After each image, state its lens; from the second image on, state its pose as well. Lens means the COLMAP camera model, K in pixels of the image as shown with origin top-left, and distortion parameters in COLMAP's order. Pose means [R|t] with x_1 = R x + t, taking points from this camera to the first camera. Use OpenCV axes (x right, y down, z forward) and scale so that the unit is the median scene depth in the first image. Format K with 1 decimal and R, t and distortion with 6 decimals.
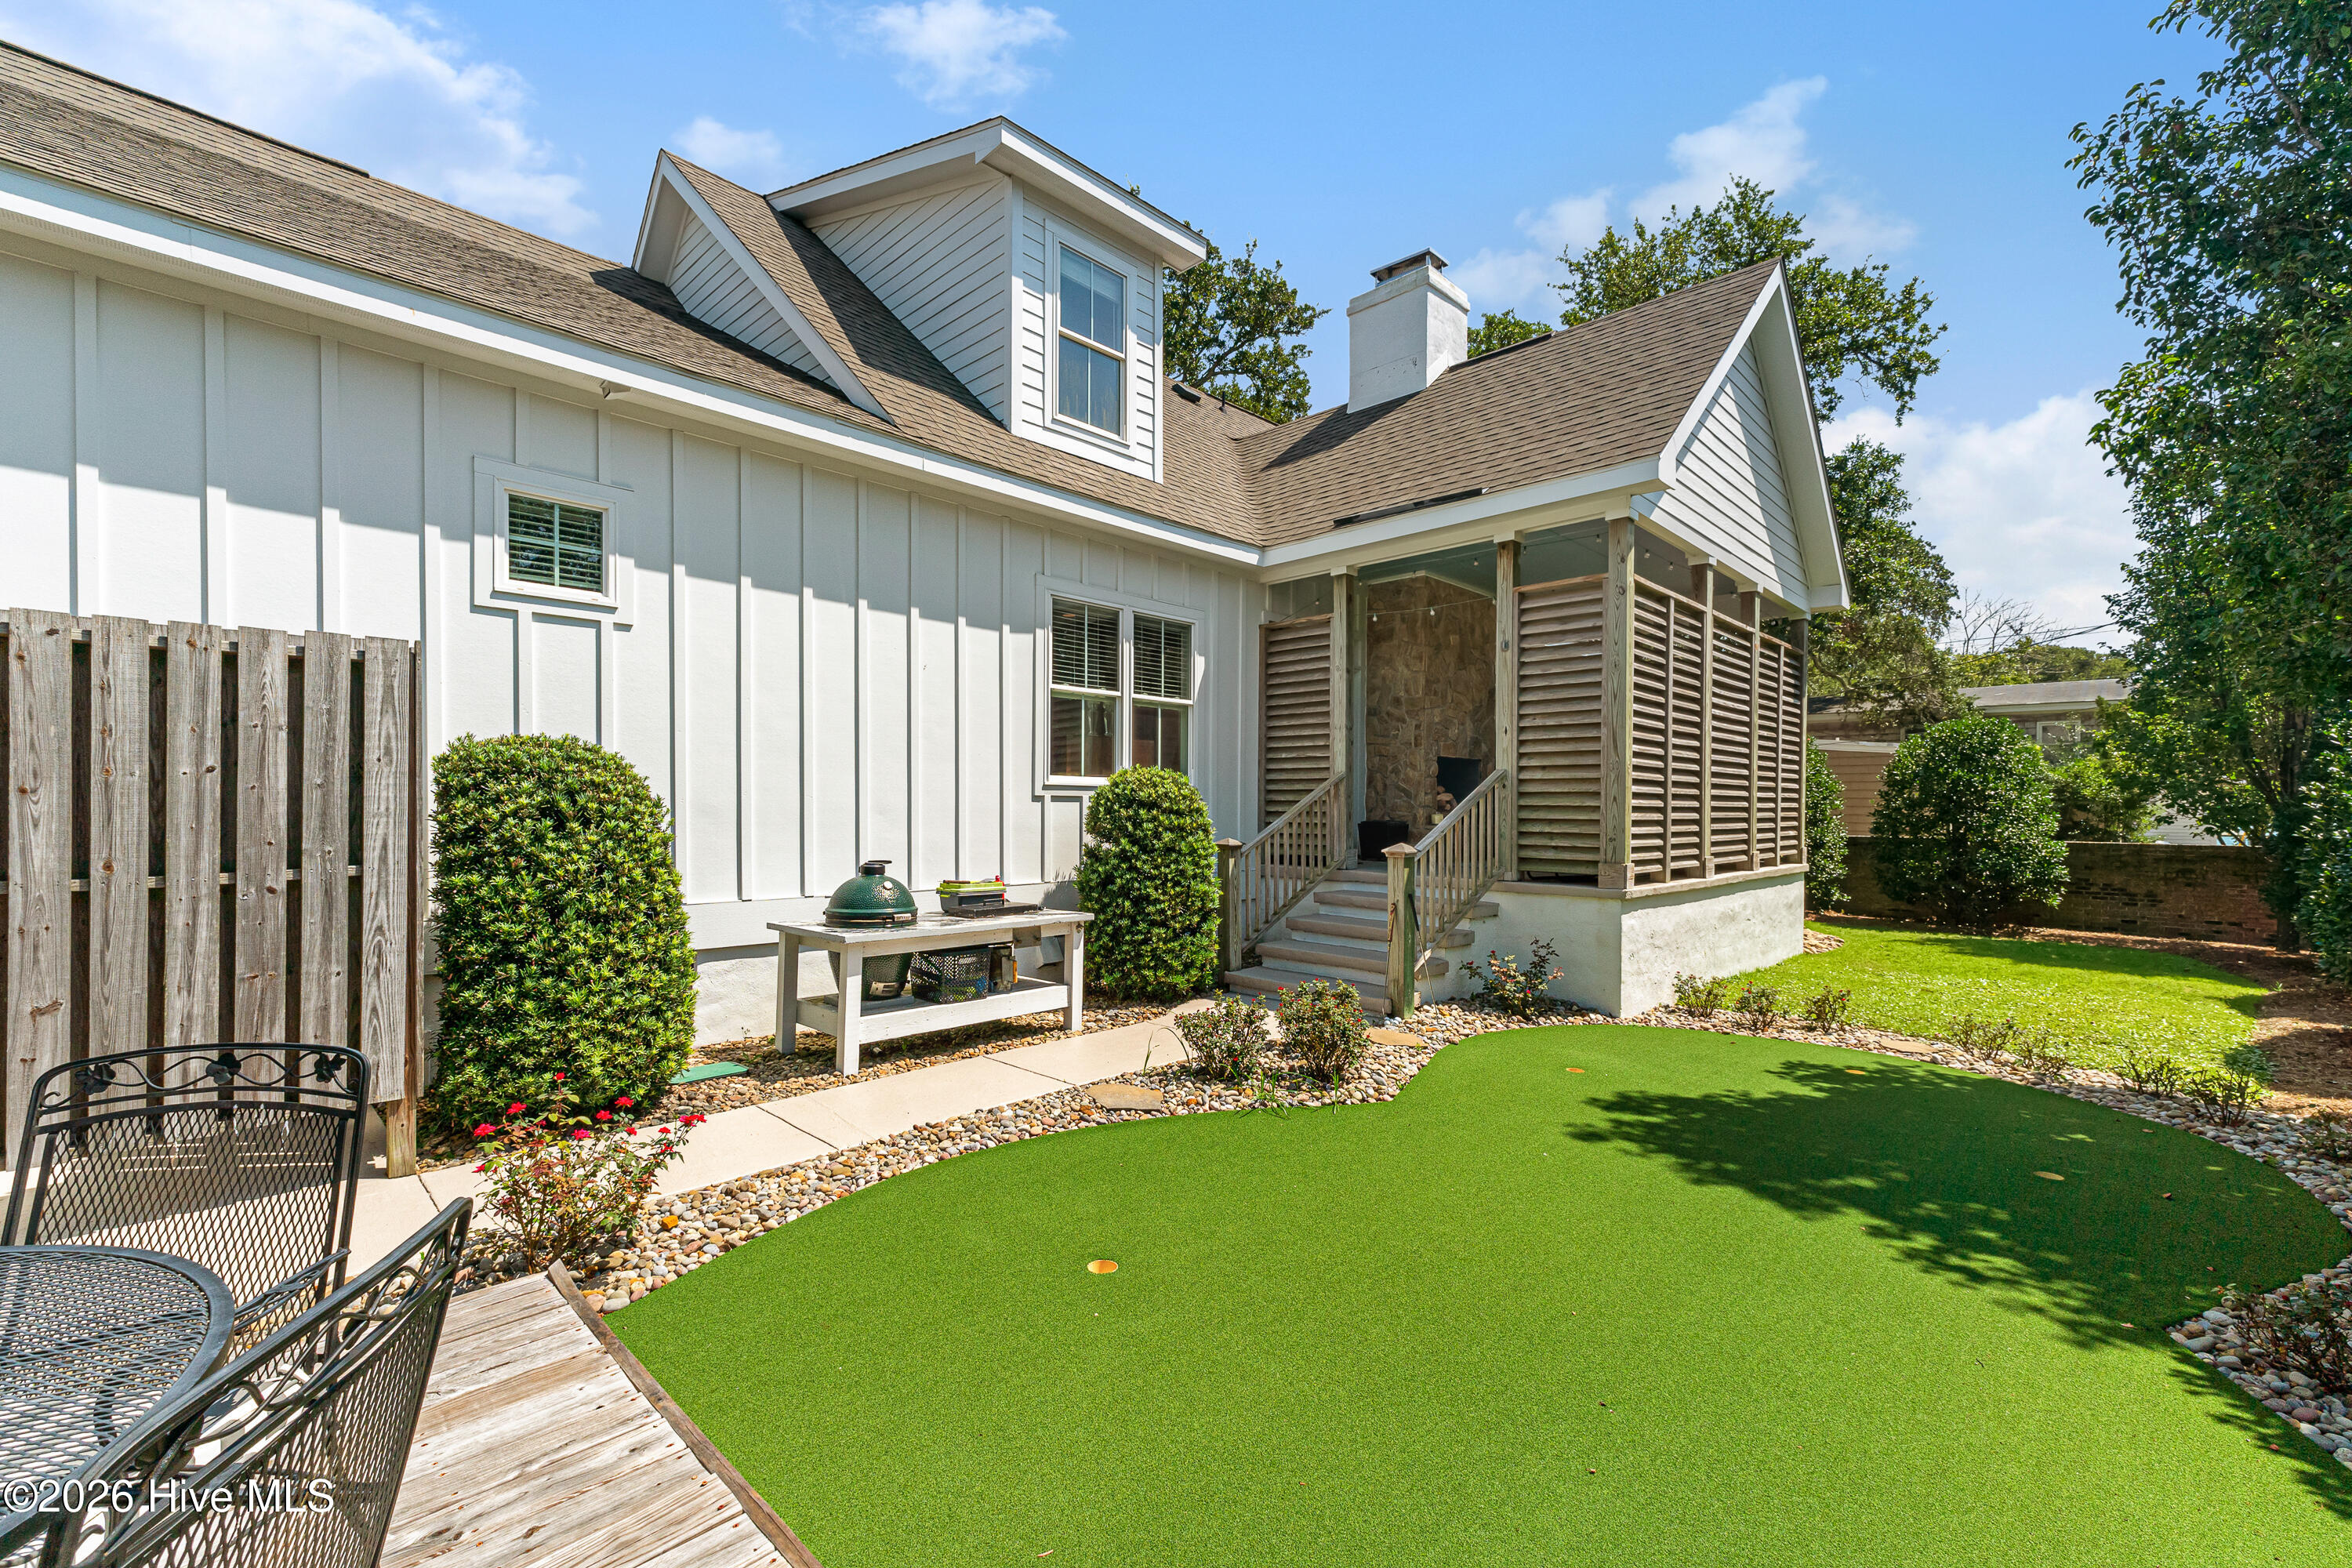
lens RADIAL K [[1006.1, 0, 1181.1], [0, 1006.1, 798.0], [0, 0, 1]] dist [0.002913, 0.001579]
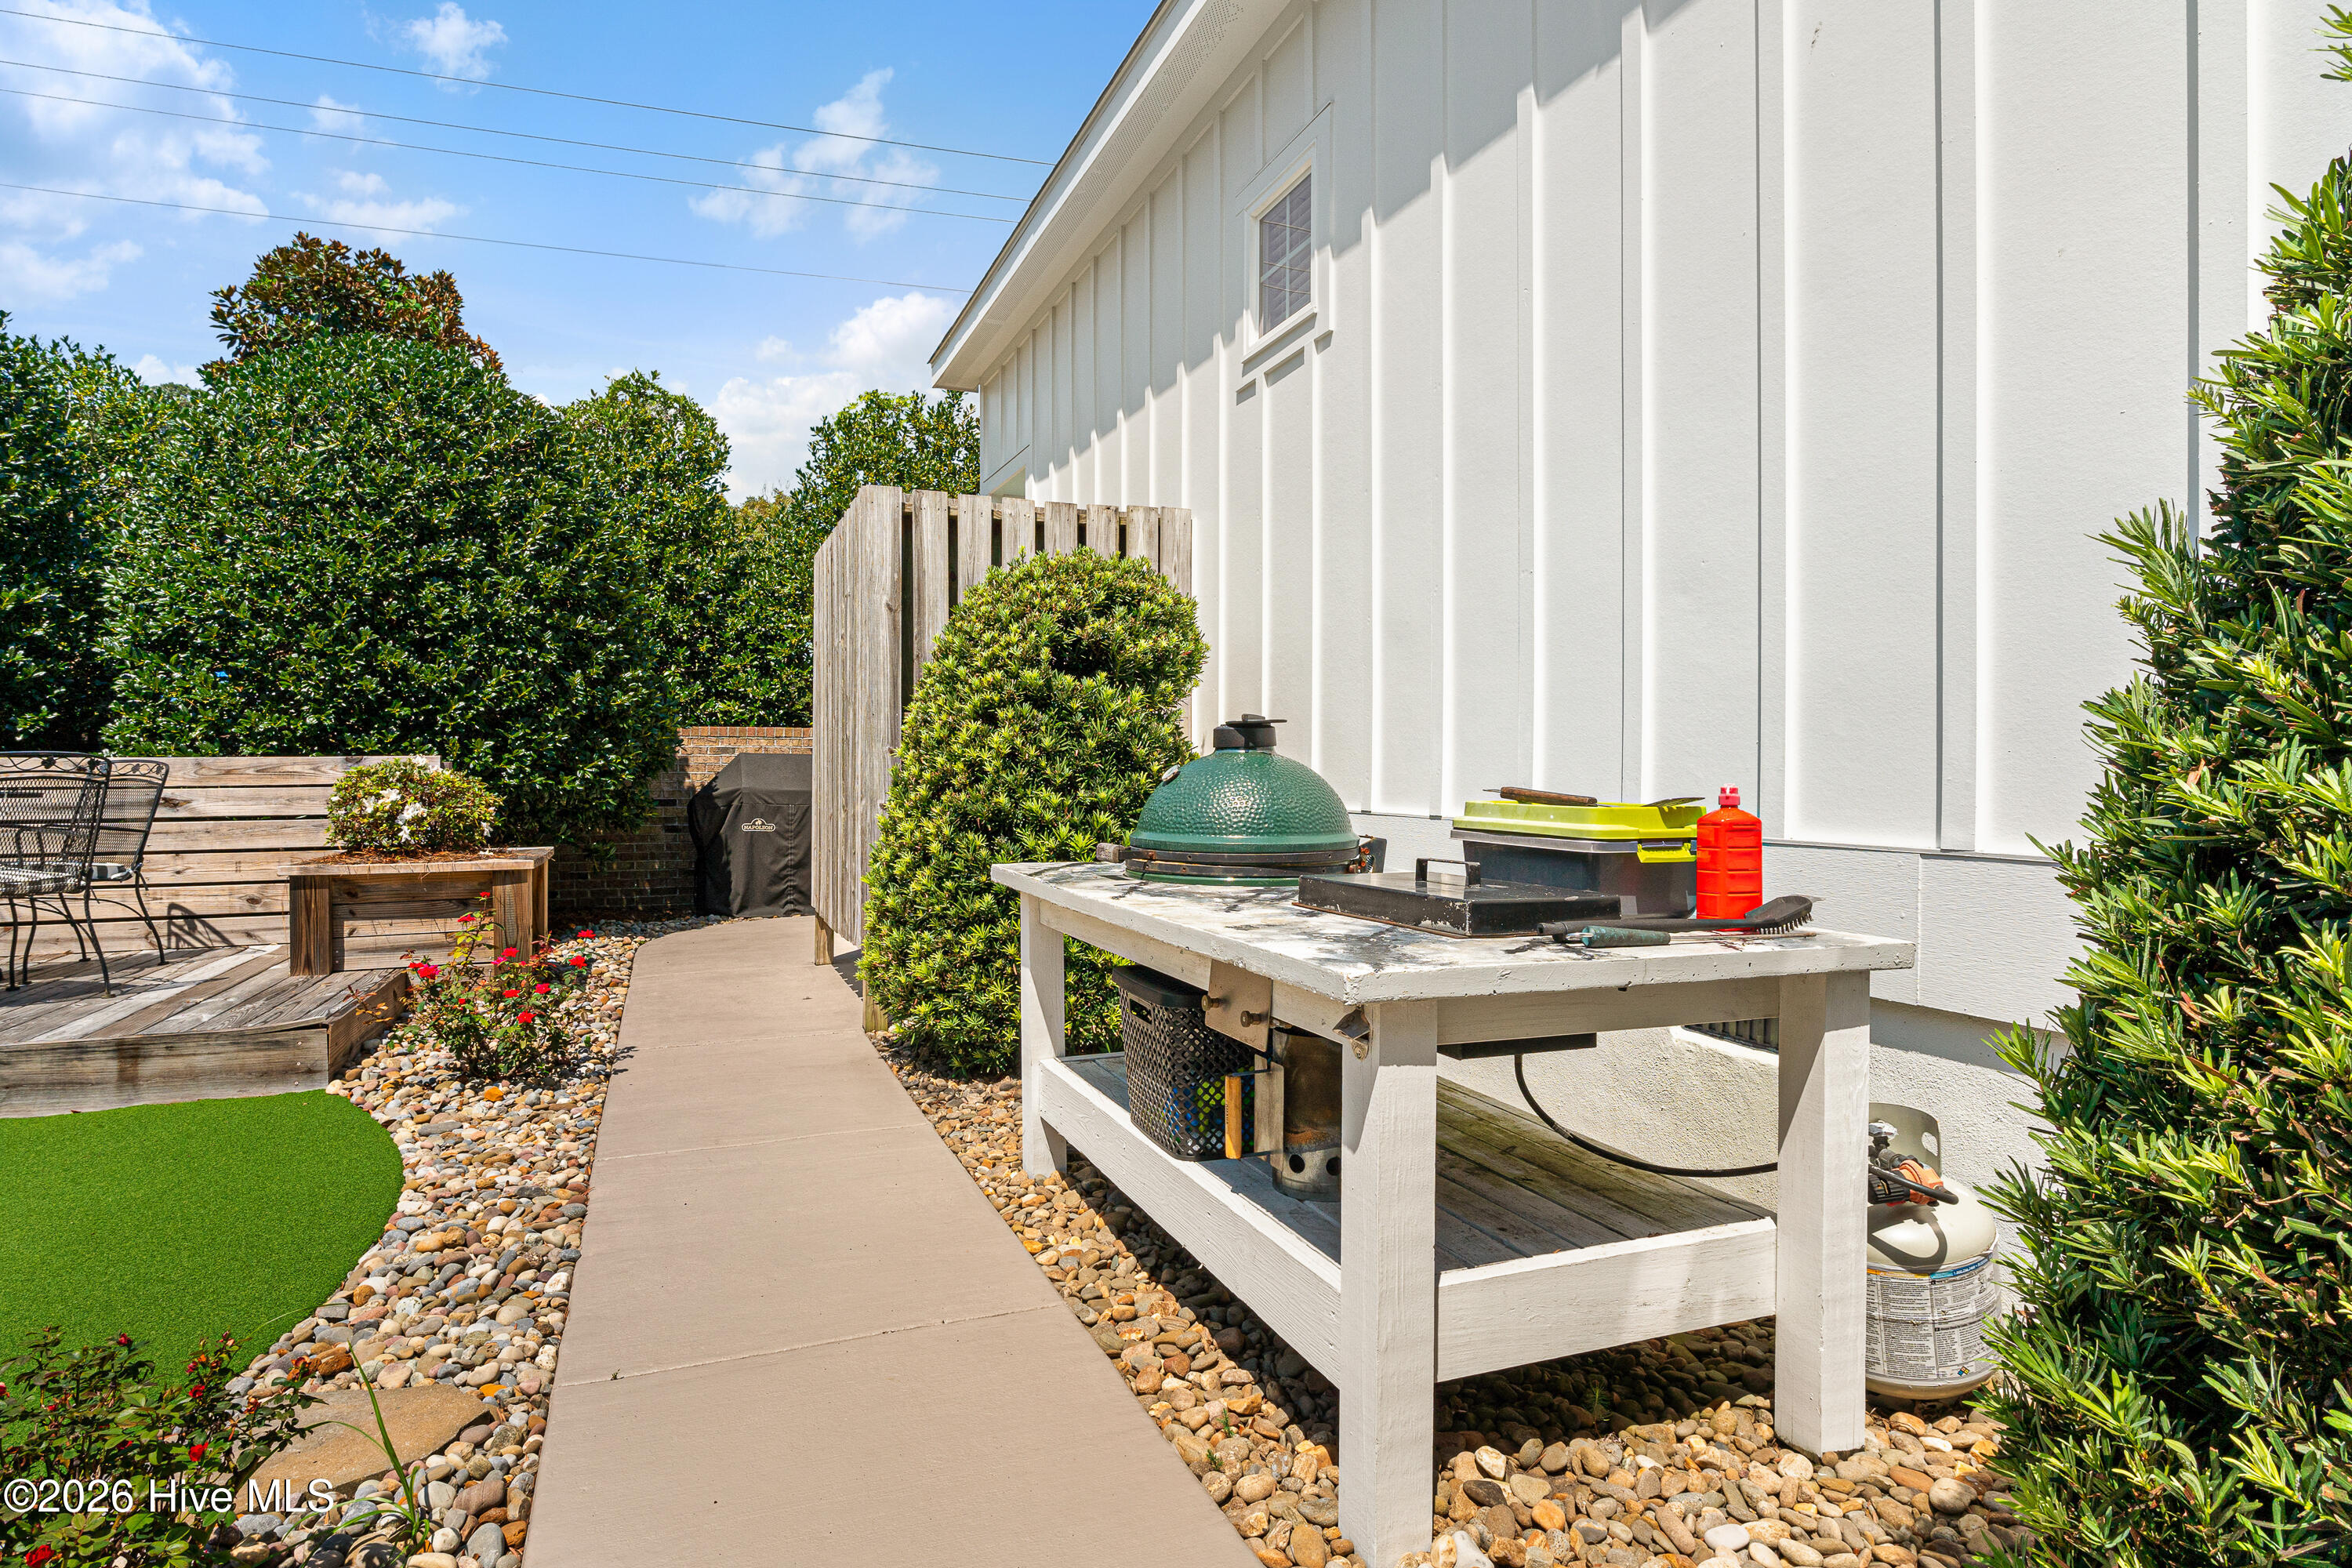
lens RADIAL K [[1286.2, 0, 1188.2], [0, 1286.2, 772.0], [0, 0, 1]] dist [0.002267, -0.001740]
pose [[-0.420127, -0.005669, -0.907448, 0.212134], [0.003342, 0.999964, -0.007794, 0.114629], [0.907459, -0.006307, -0.420093, 1.585057]]
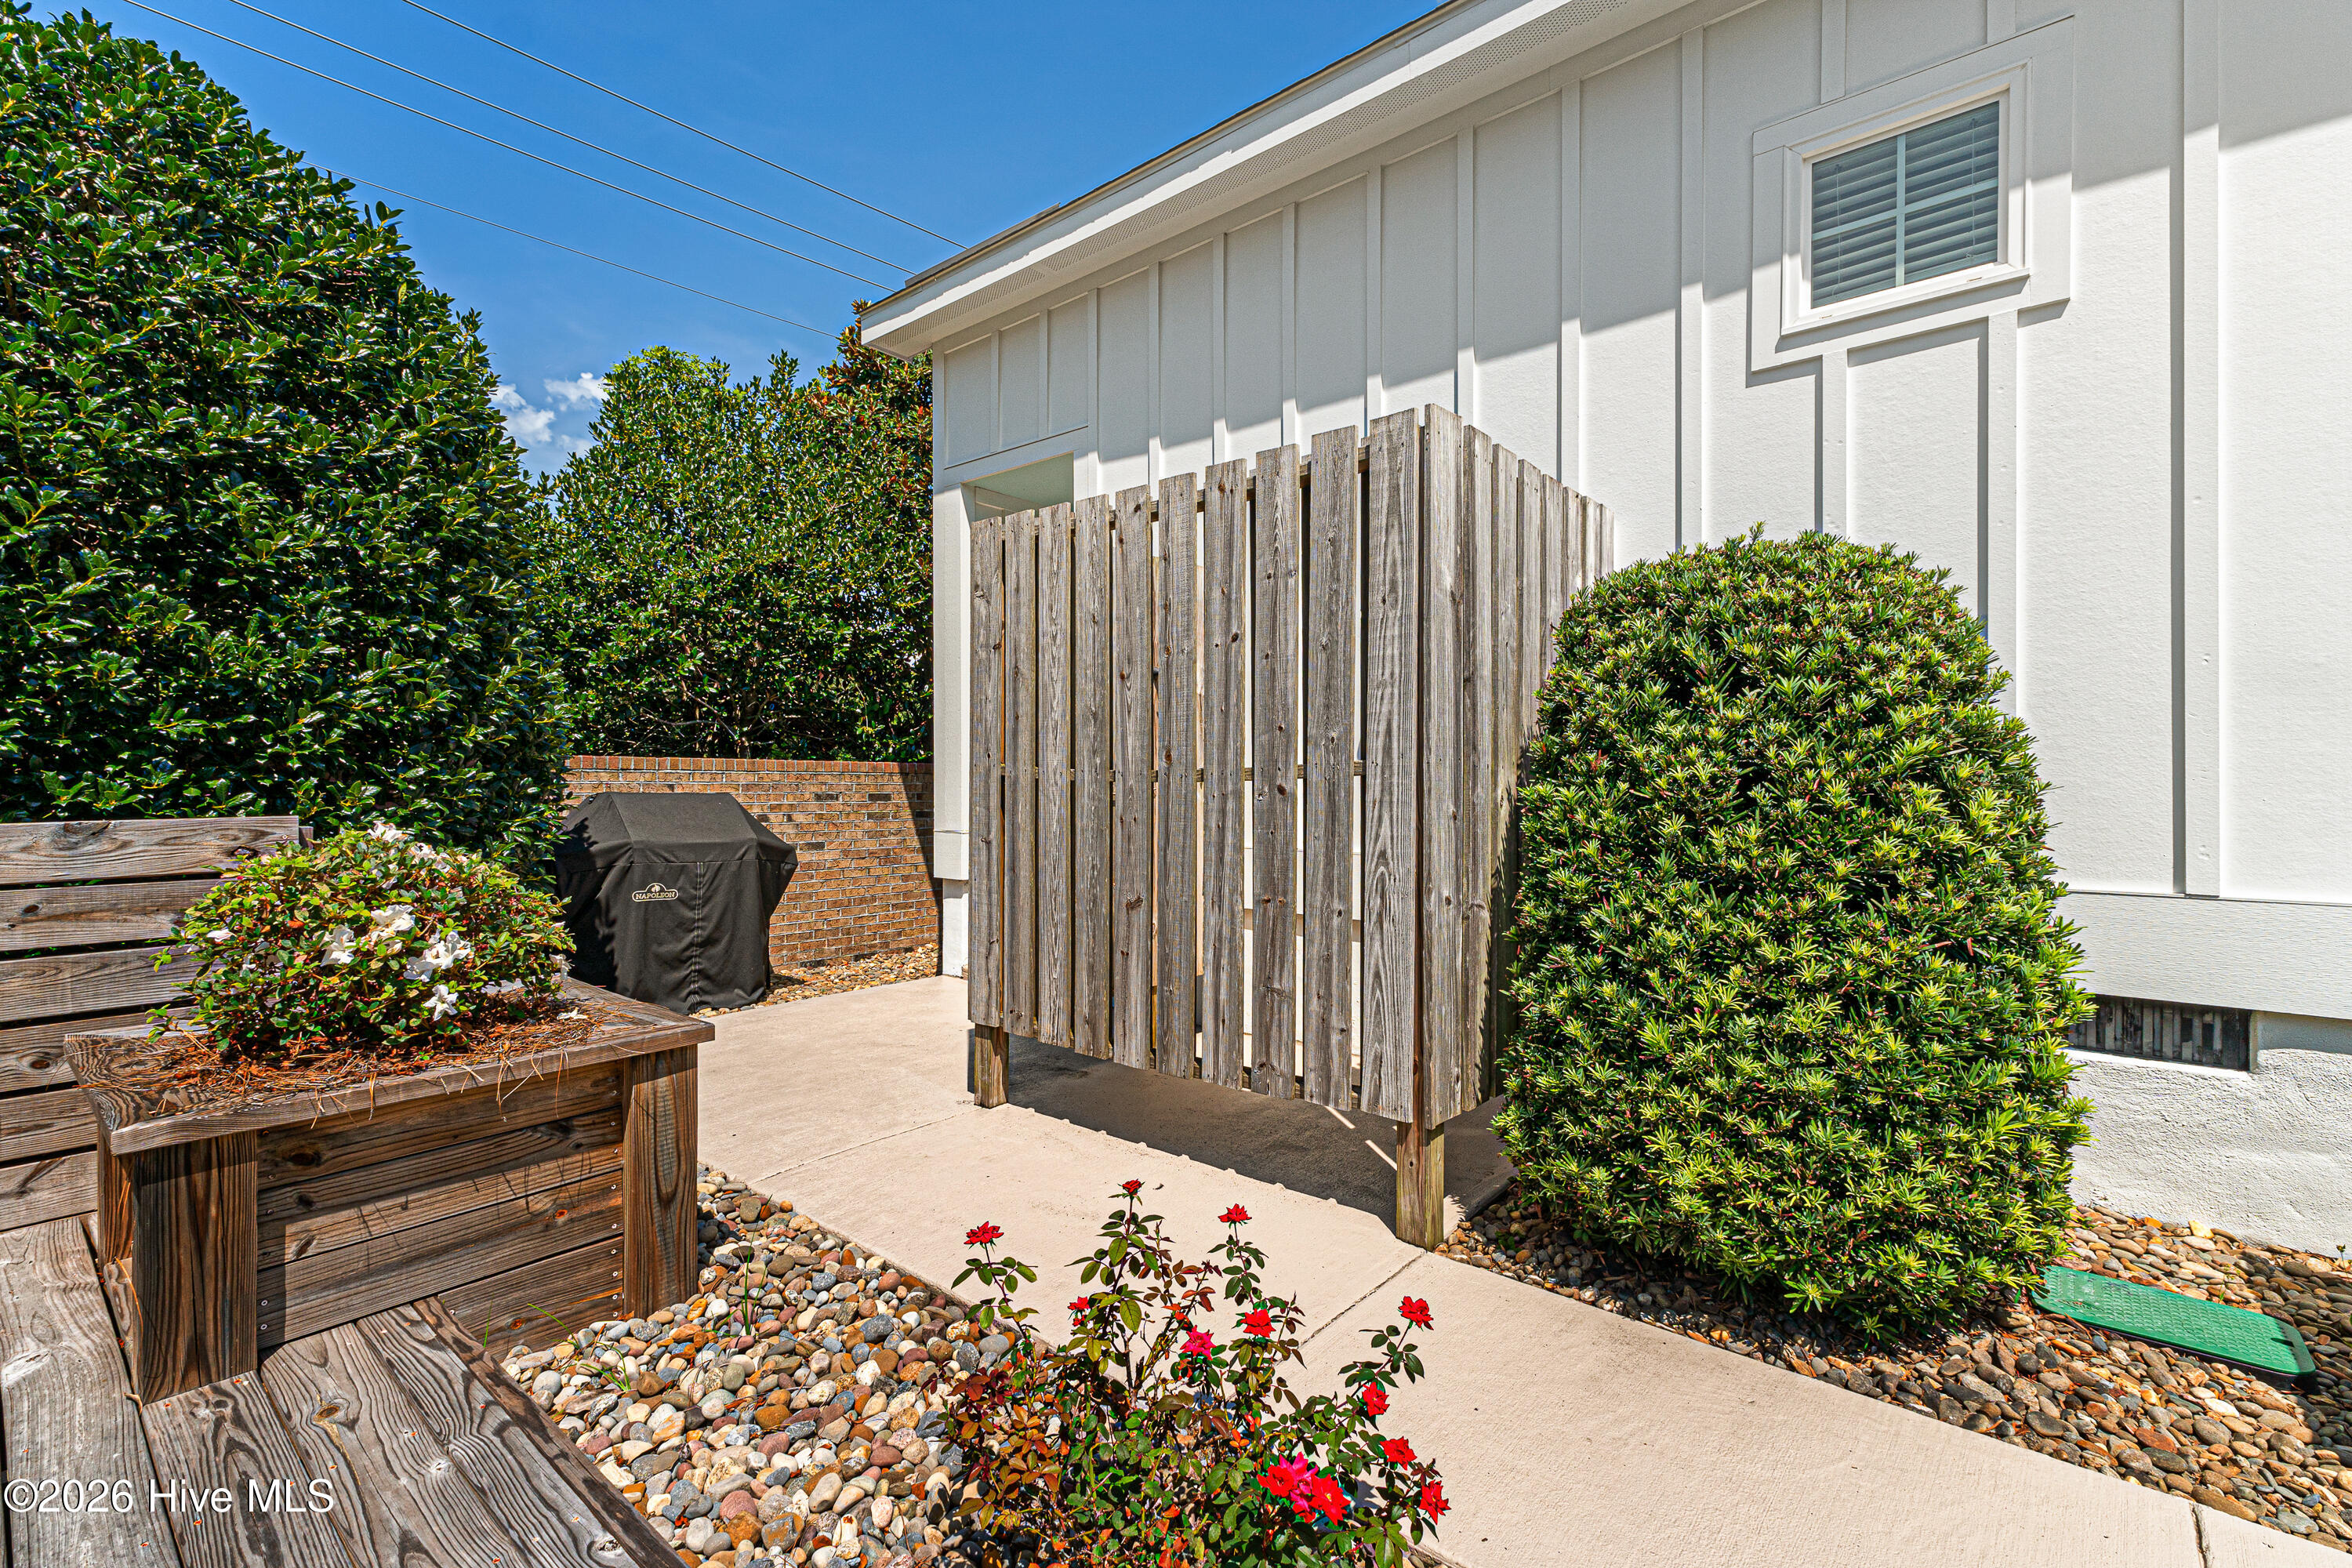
lens RADIAL K [[1006.1, 0, 1181.5], [0, 1006.1, 794.8], [0, 0, 1]] dist [0.002913, 0.001579]
pose [[0.069047, 0.001669, -0.997612, -0.122680], [0.009404, 0.999953, 0.002324, 0.074016], [0.997569, -0.009542, 0.069028, 0.699836]]
